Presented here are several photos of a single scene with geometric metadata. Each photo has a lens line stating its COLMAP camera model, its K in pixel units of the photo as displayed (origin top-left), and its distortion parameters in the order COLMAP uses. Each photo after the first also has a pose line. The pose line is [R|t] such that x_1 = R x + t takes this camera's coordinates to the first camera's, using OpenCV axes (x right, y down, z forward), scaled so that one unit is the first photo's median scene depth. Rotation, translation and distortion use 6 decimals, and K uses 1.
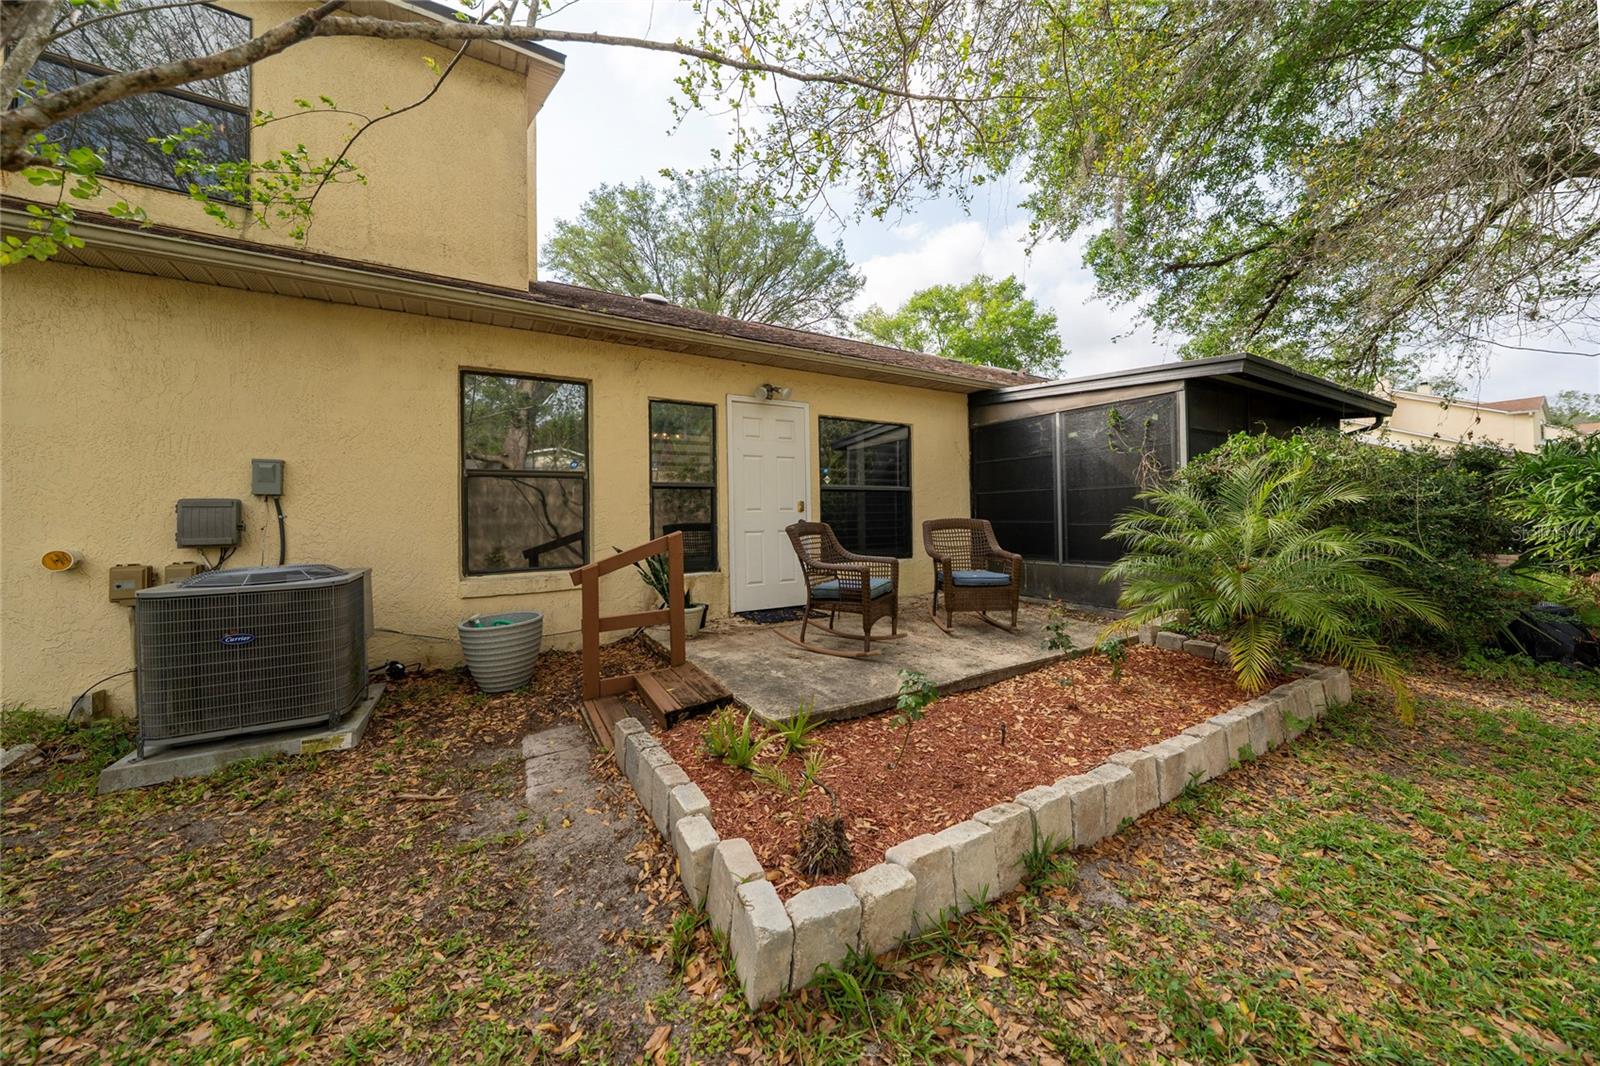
lens RADIAL K [[543.0, 0, 801.4], [0, 543.0, 505.2], [0, 0, 1]] dist [-0.001518, -0.000016]
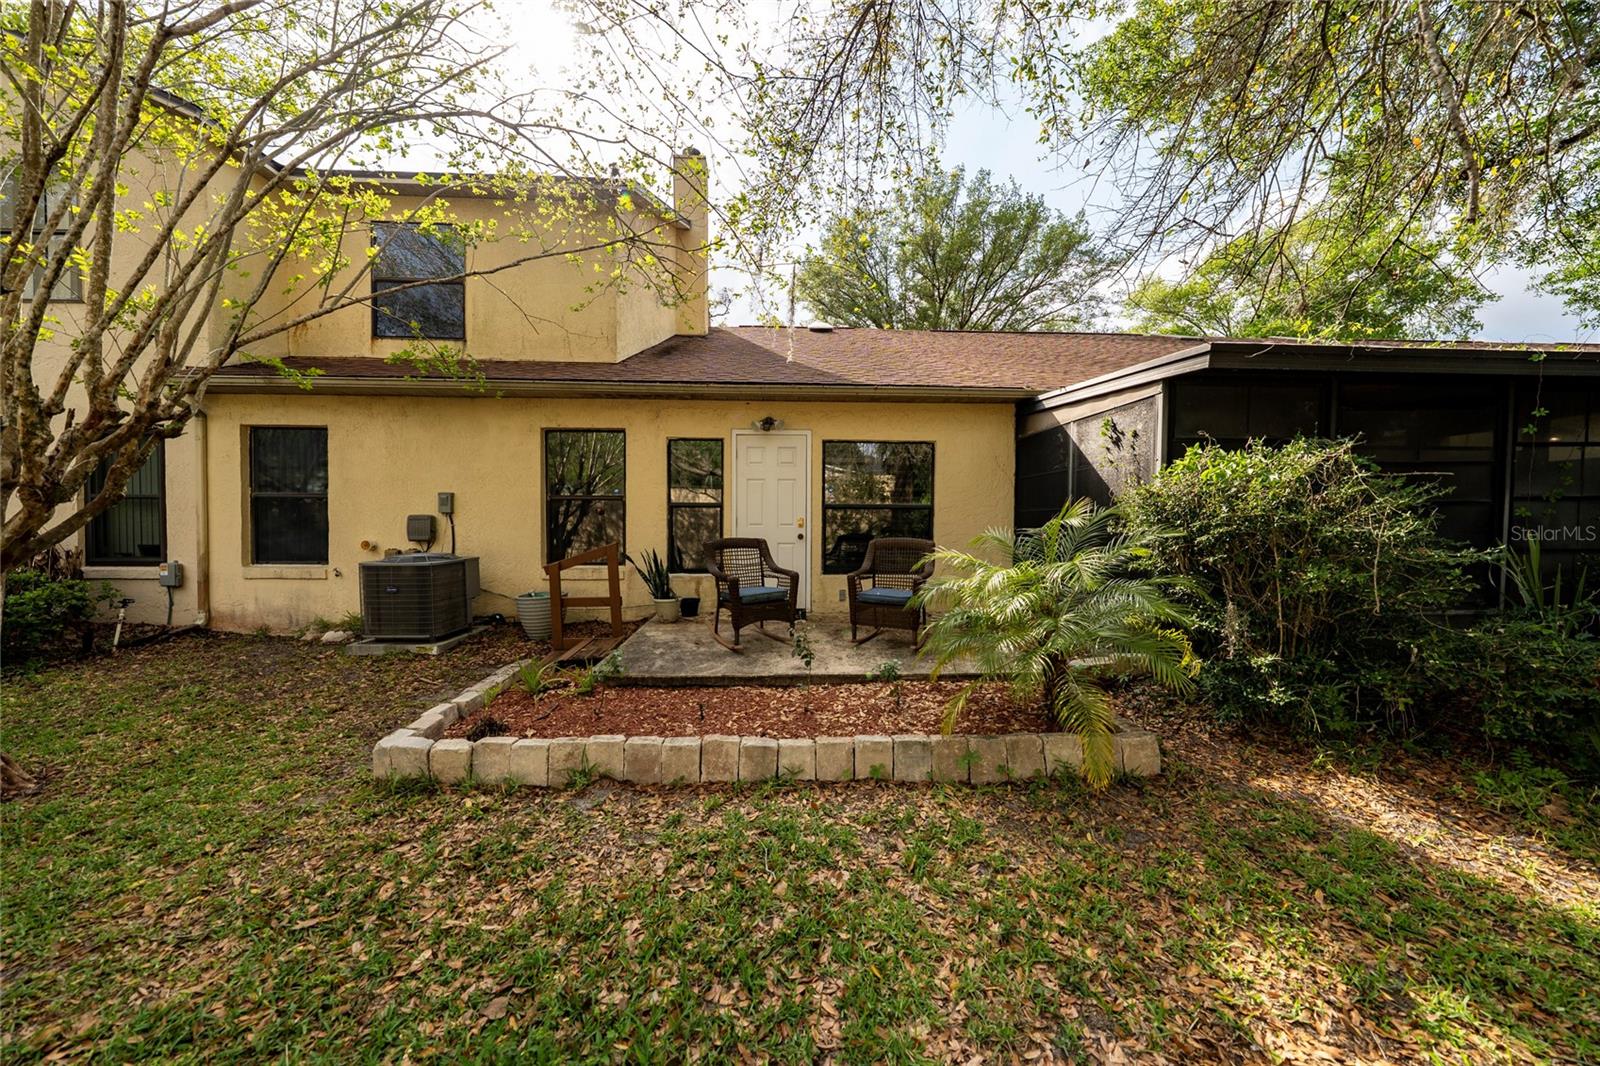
lens RADIAL K [[544.7, 0, 800.0], [0, 544.7, 533.0], [0, 0, 1]] dist [-0.000370, 0.000229]
pose [[0.874710, 0.030346, -0.483696, 0.683009], [-0.009744, 0.998937, 0.045050, -0.033739], [0.484549, -0.034692, 0.874076, 0.003218]]
